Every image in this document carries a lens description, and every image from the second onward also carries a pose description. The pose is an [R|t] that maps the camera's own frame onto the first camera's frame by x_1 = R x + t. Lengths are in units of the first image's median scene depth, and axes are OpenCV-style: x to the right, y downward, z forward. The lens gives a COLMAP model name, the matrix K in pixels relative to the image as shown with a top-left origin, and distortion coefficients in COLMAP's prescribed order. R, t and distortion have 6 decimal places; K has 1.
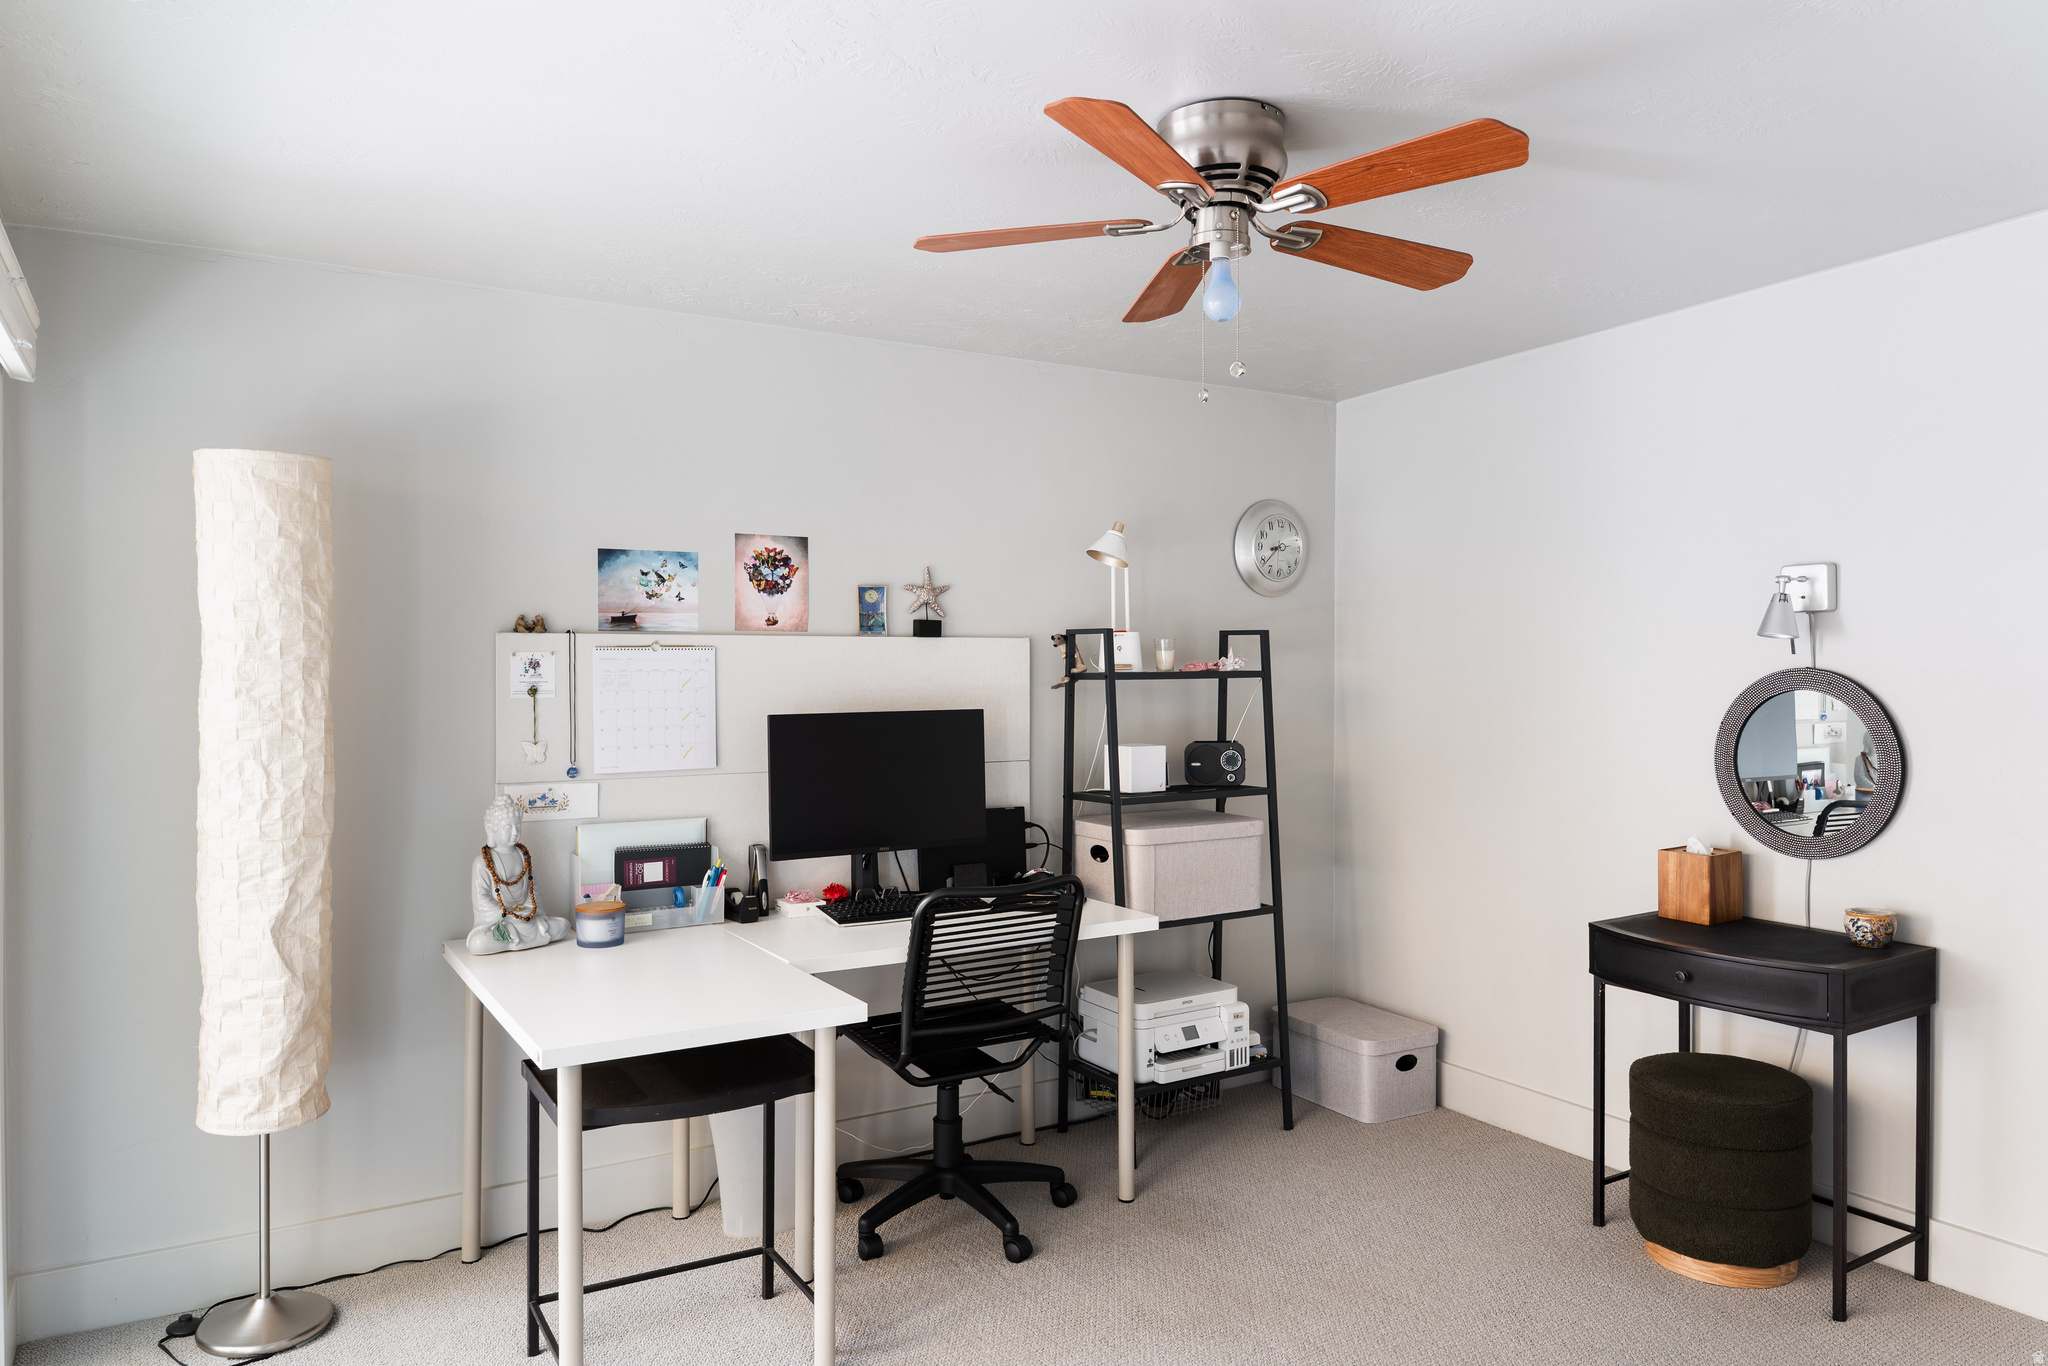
lens RADIAL K [[1372.5, 0, 1021.2], [0, 1372.5, 676.8], [0, 0, 1]] dist [-0.003967, -0.003705]
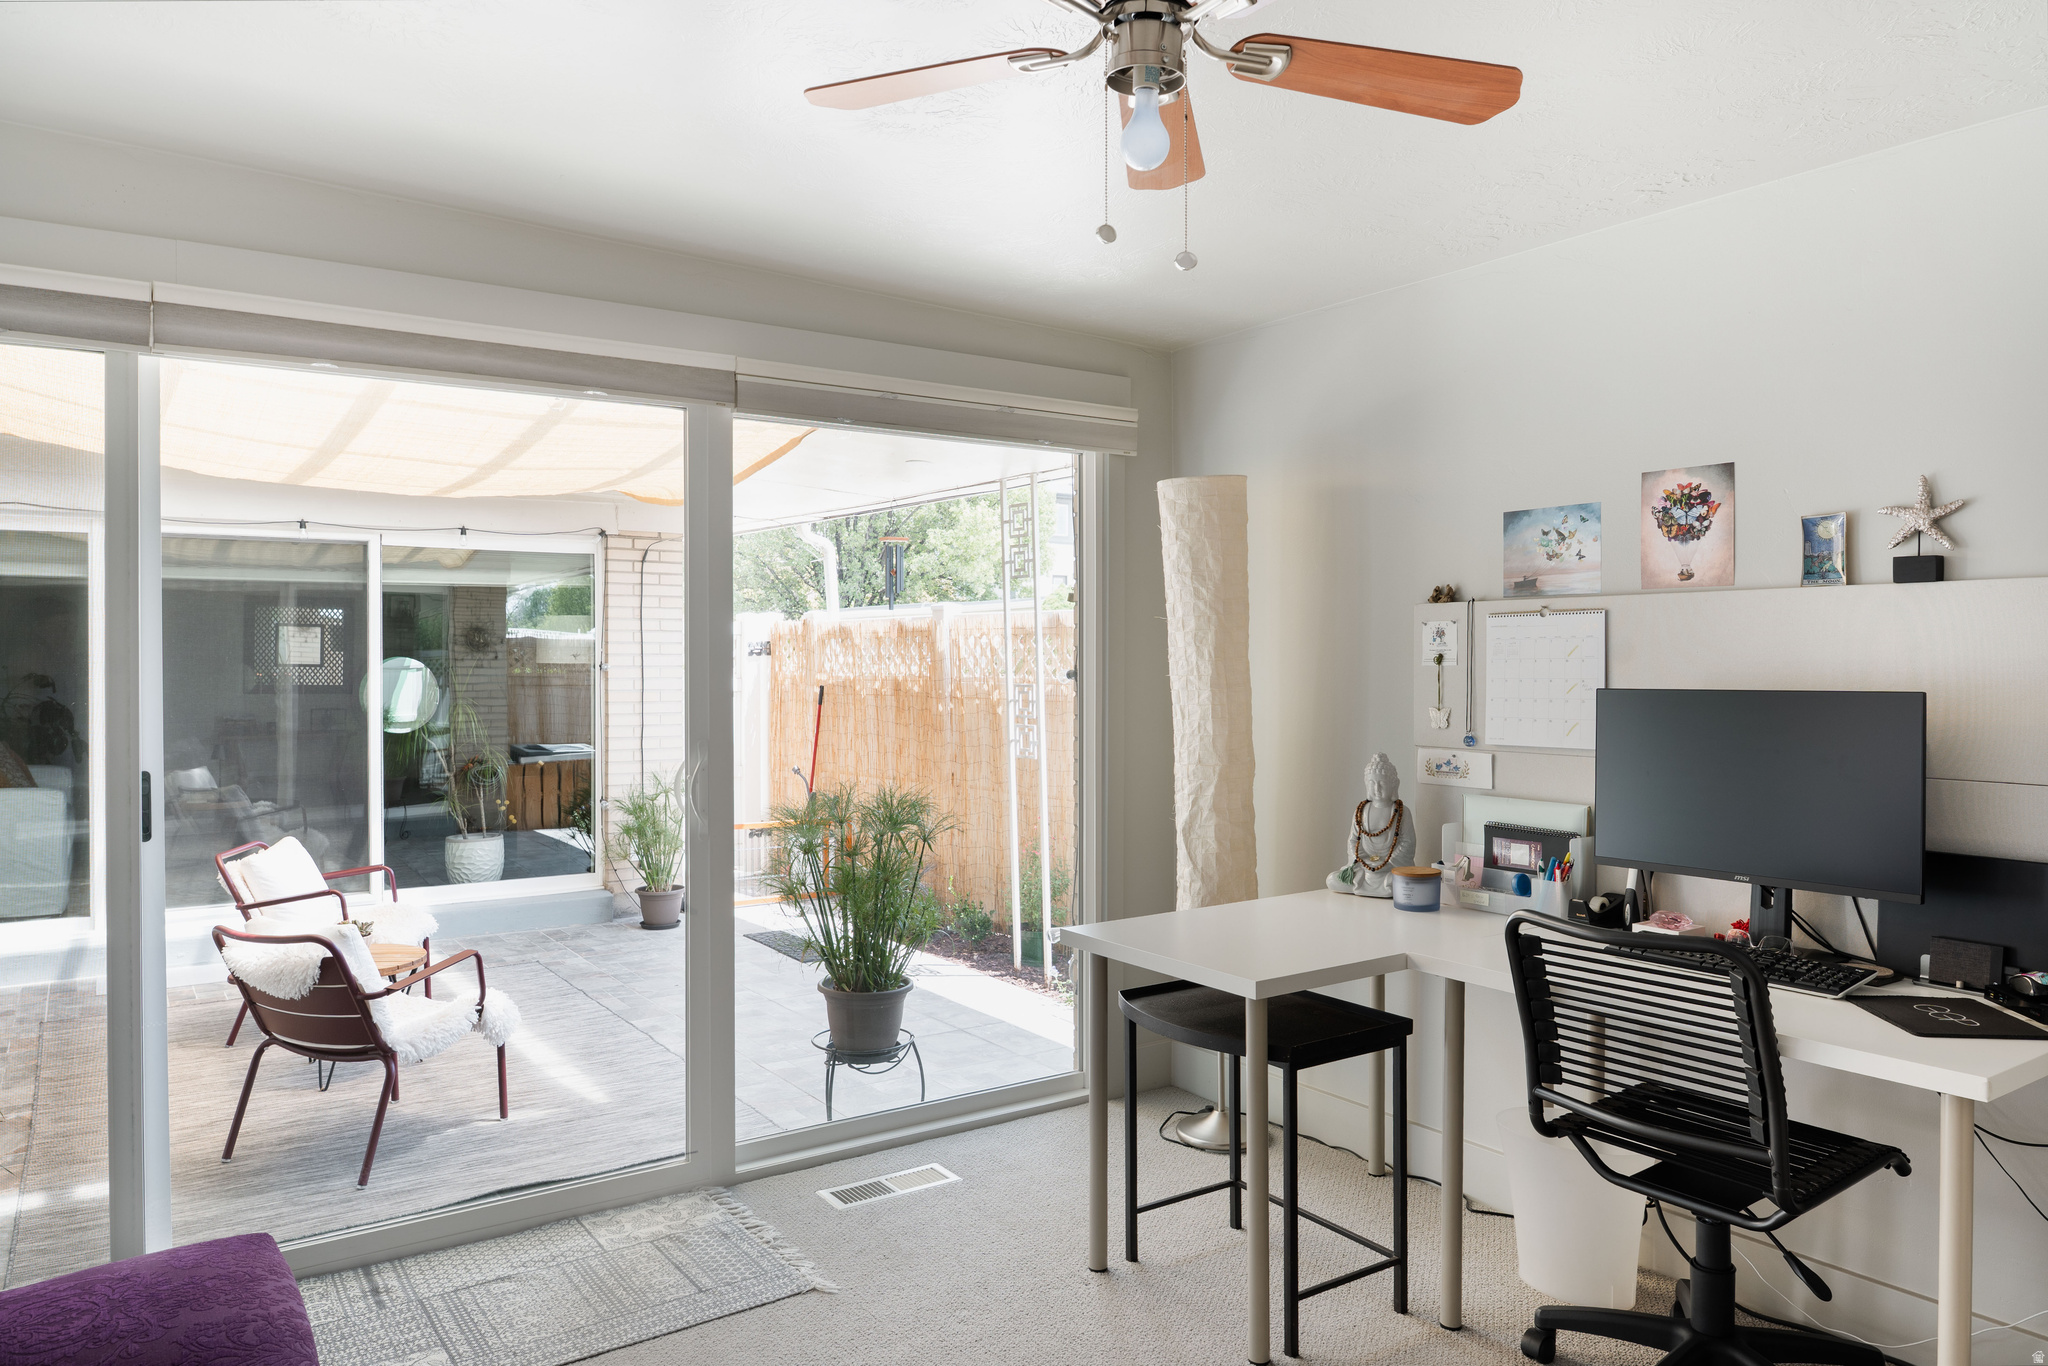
lens RADIAL K [[1372.5, 0, 1020.1], [0, 1372.5, 674.9], [0, 0, 1]] dist [-0.003967, -0.003705]
pose [[0.052788, 0.011721, -0.998537, 0.621542], [-0.009955, 0.999888, 0.011210, 0.013284], [0.998556, 0.009349, 0.052899, 0.593088]]
